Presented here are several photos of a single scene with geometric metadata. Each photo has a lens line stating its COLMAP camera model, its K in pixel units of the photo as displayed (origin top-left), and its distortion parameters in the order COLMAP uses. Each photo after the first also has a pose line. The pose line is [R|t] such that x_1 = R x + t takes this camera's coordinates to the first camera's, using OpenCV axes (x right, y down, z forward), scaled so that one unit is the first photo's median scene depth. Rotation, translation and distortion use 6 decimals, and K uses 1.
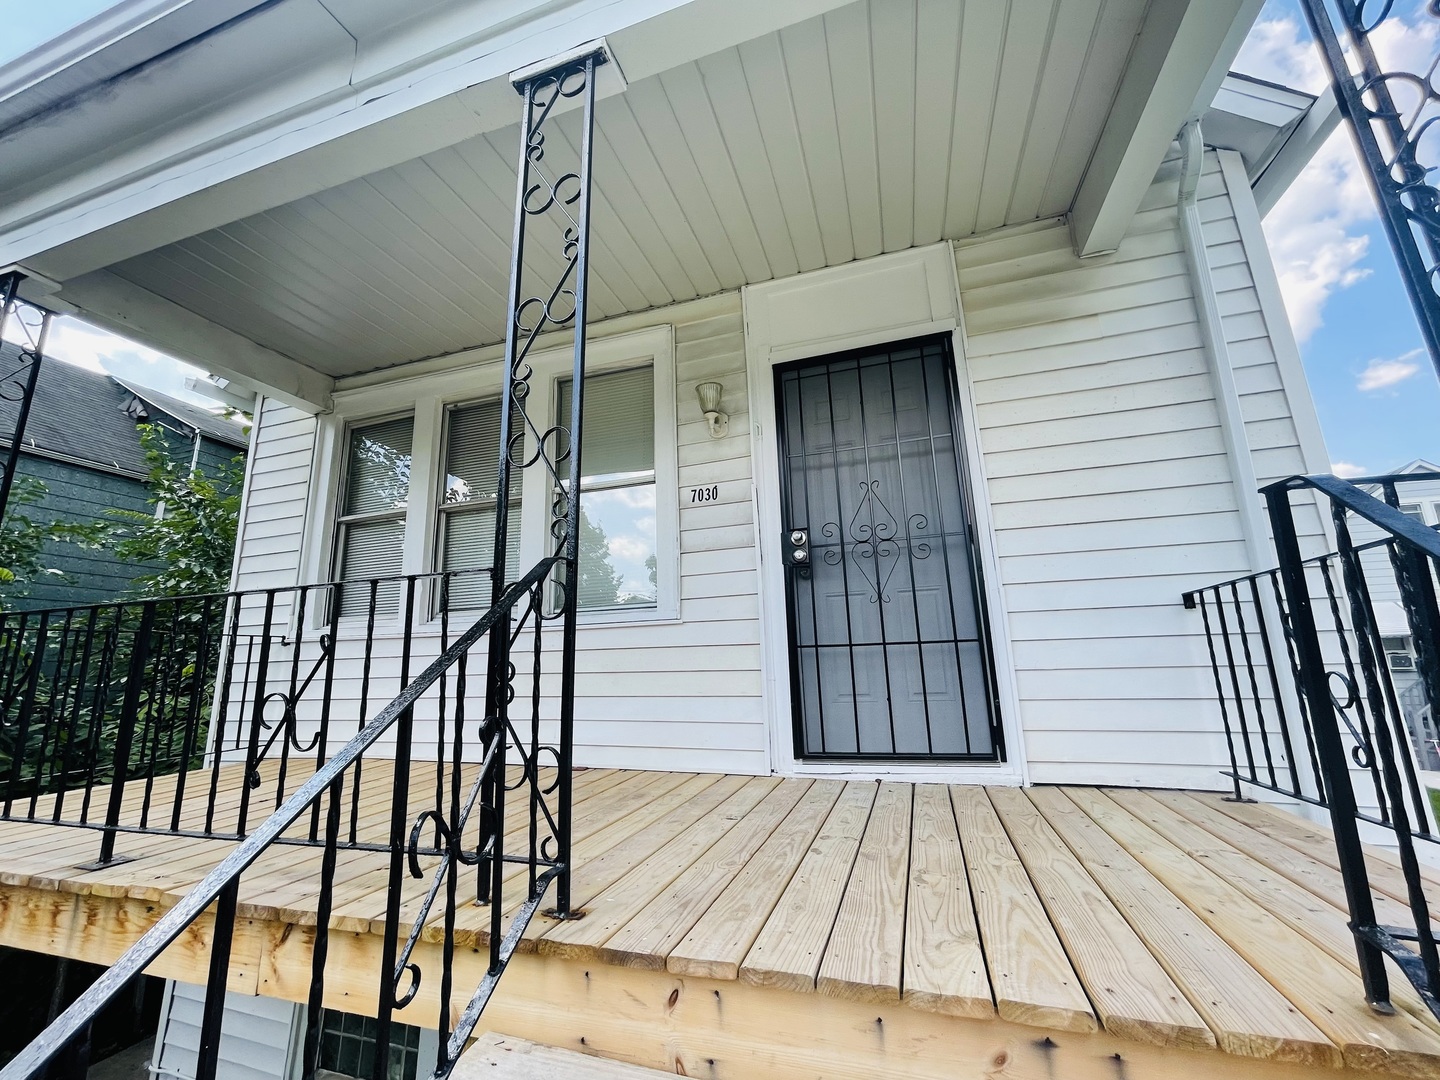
lens RADIAL K [[589.3, 0, 720.0], [0, 589.3, 540.0], [0, 0, 1]] dist [0.000466, -0.000030]
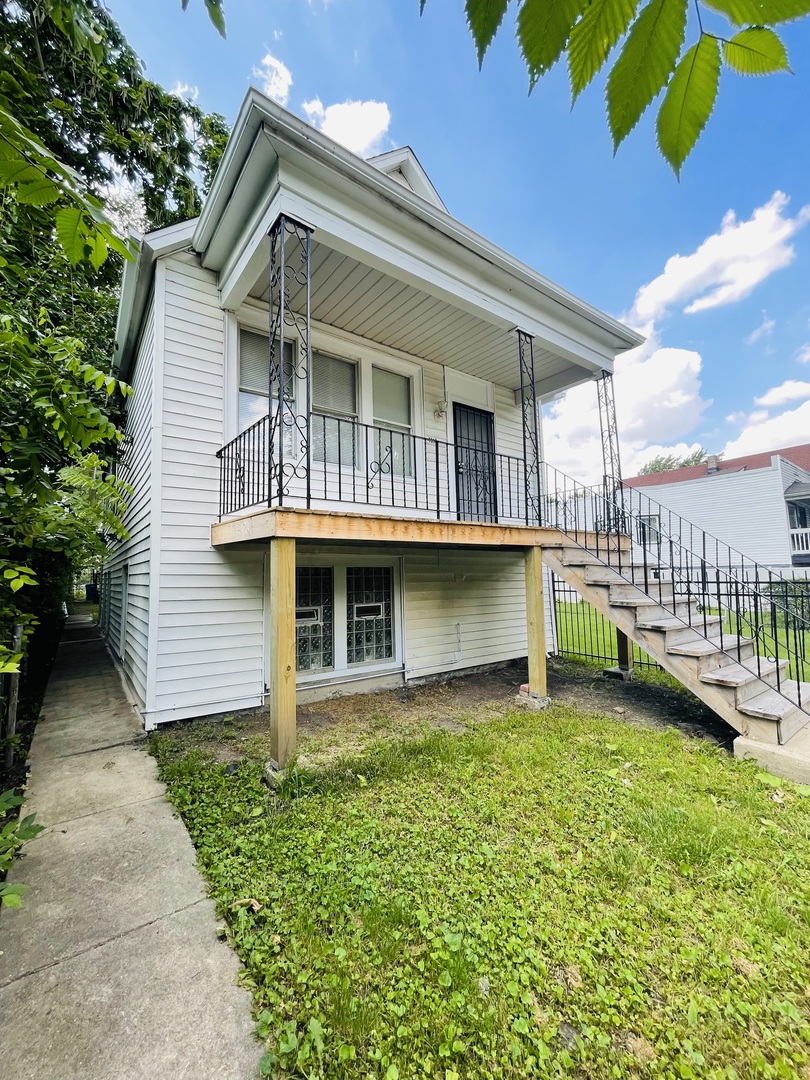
lens RADIAL K [[442.0, 0, 405.0], [0, 442.0, 540.0], [0, 0, 1]] dist [0.000466, -0.000030]
pose [[0.580342, 0.078570, 0.810574, -1.855421], [-0.175702, 0.983973, 0.030418, 0.363541], [-0.795193, -0.160072, 0.584846, -0.175507]]
